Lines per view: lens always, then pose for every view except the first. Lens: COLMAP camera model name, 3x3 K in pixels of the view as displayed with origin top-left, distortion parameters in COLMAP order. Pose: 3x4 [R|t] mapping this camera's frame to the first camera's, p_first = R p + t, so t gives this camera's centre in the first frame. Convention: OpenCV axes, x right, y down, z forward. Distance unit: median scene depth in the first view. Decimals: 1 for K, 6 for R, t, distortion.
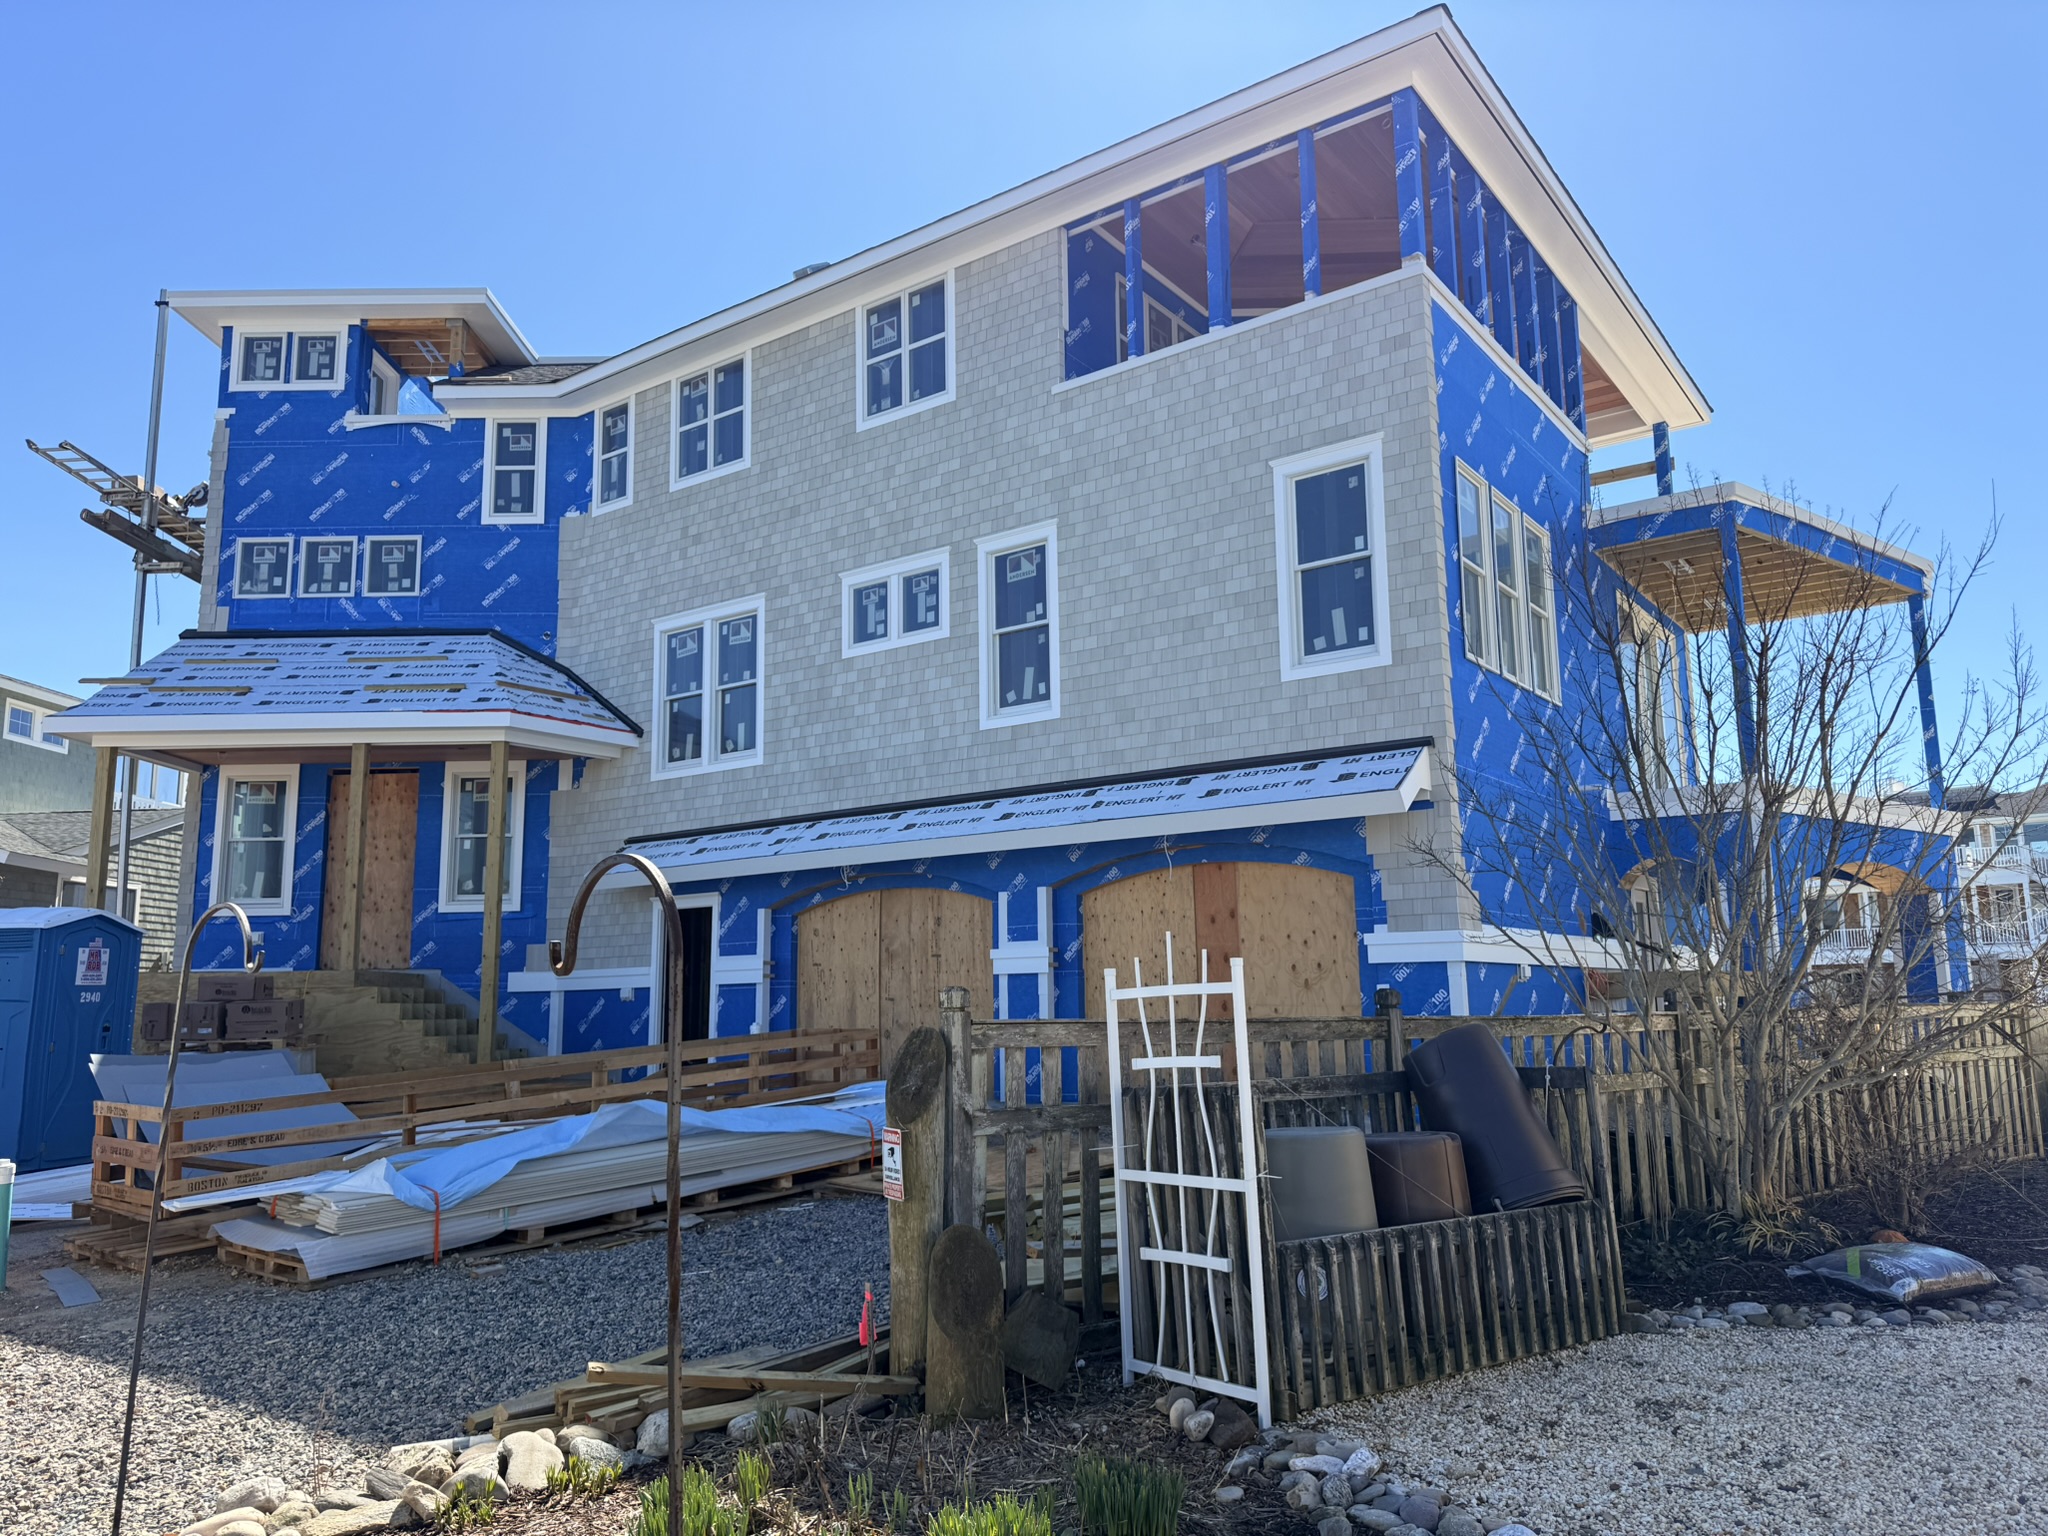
lens RADIAL K [[1426.5, 0, 1021.9], [0, 1426.5, 777.8], [0, 0, 1]] dist [0.058505, -0.078163]
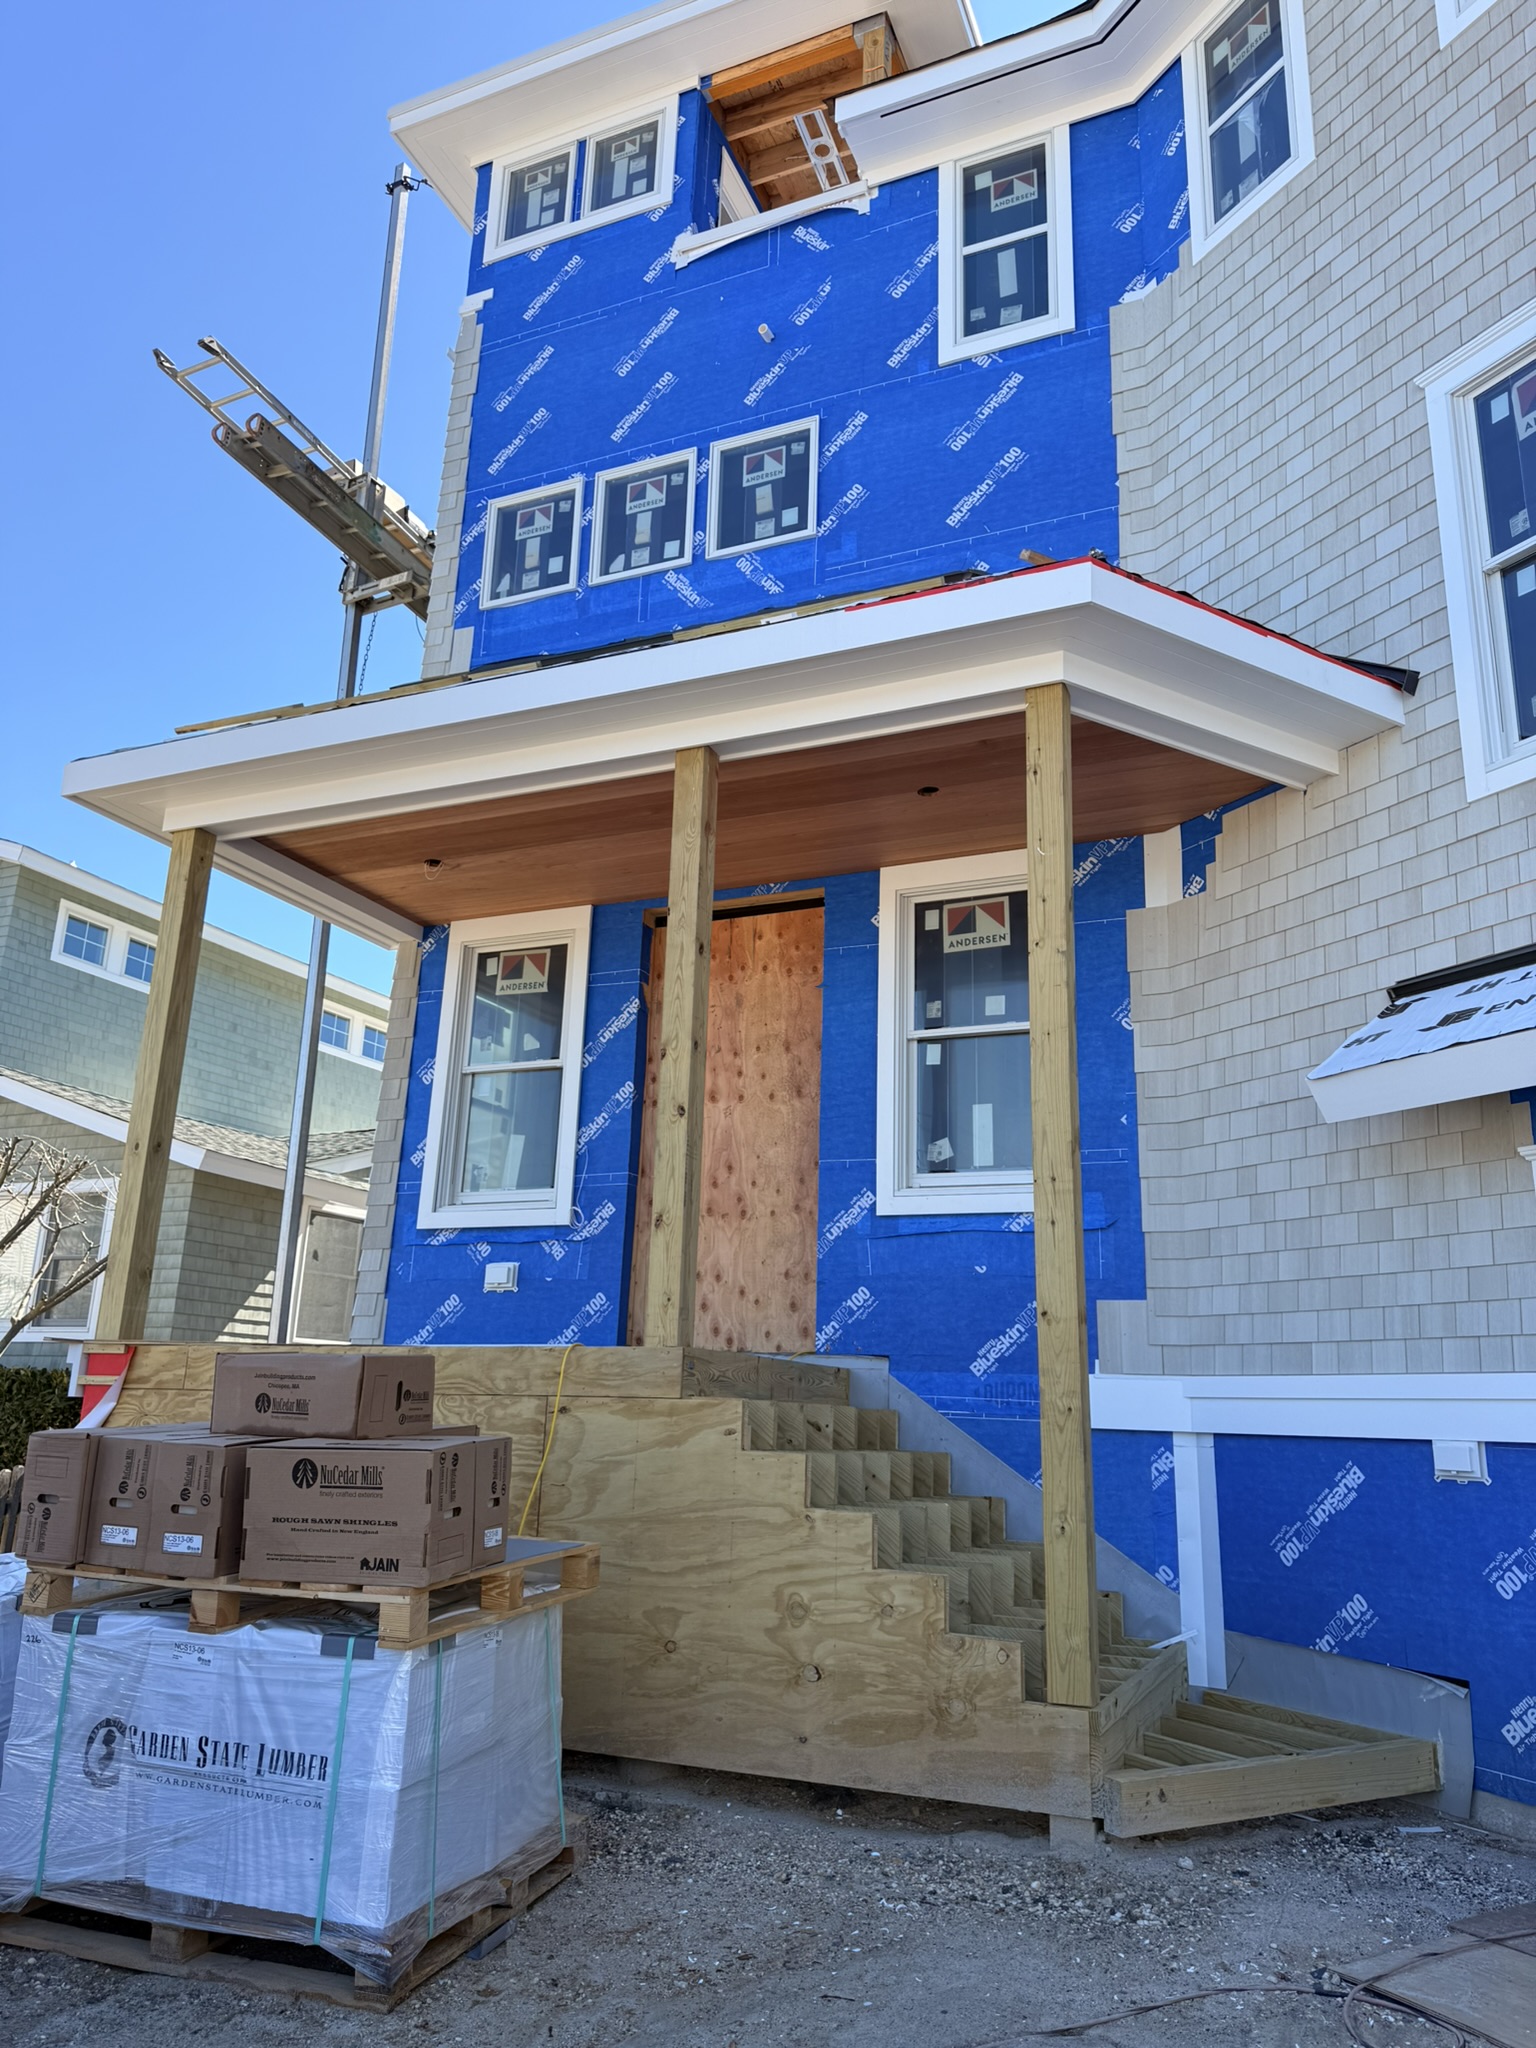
lens RADIAL K [[1426.5, 0, 781.0], [0, 1426.5, 1034.7], [0, 0, 1]] dist [0.058505, -0.078163]
pose [[0.918634, -0.059861, -0.390548, -0.258455], [0.018817, 0.993963, -0.108088, 0.082365], [0.394660, 0.091945, 0.914215, 0.588214]]
